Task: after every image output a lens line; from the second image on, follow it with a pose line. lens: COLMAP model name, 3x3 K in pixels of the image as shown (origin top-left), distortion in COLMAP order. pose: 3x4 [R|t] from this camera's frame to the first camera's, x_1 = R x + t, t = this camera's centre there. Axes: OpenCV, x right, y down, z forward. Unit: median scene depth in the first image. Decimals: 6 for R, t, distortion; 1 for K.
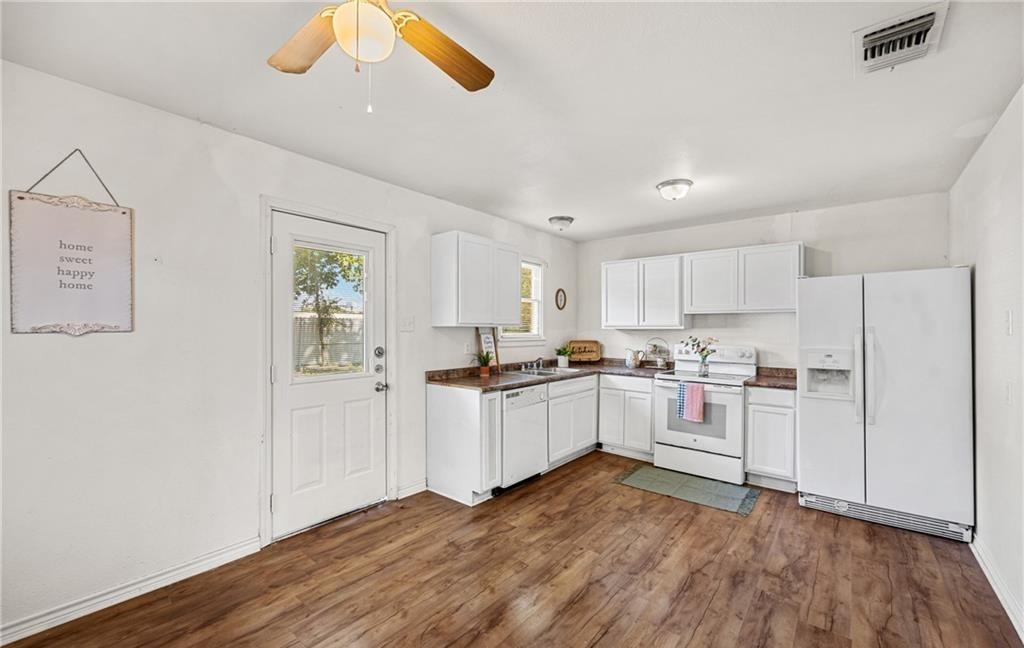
lens RADIAL K [[414.3, 0, 514.8], [0, 414.3, 330.1], [0, 0, 1]] dist [-0.000674, 0.000024]
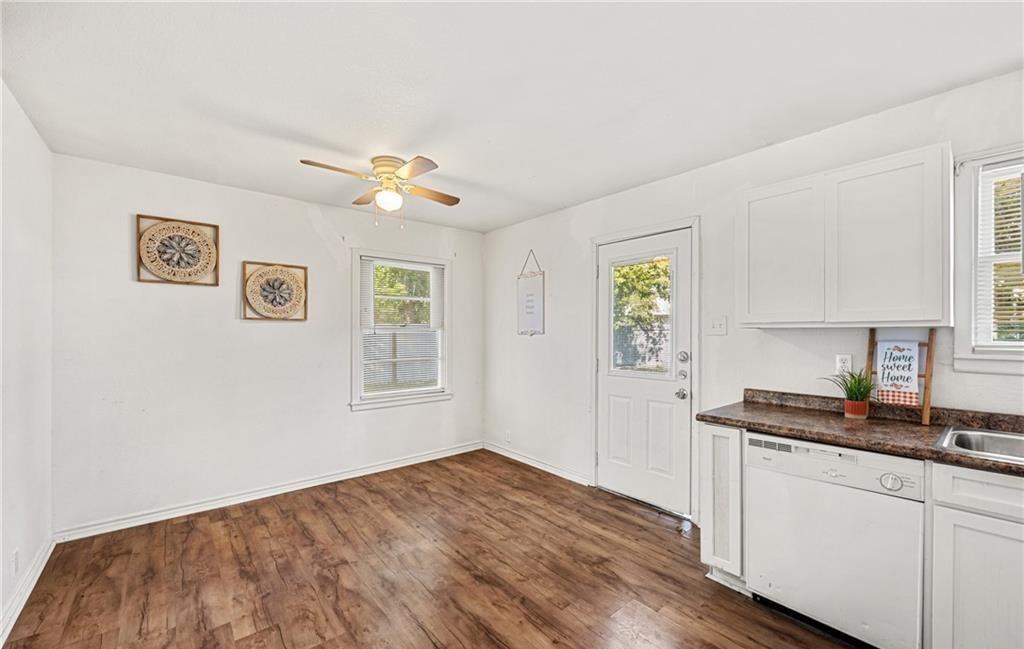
lens RADIAL K [[414.3, 0, 514.8], [0, 414.3, 330.6], [0, 0, 1]] dist [-0.000674, 0.000024]
pose [[-0.185595, -0.007057, -0.982601, 0.832516], [-0.003800, 0.999972, -0.006464, 0.001492], [0.982619, 0.002535, -0.185617, 0.993806]]
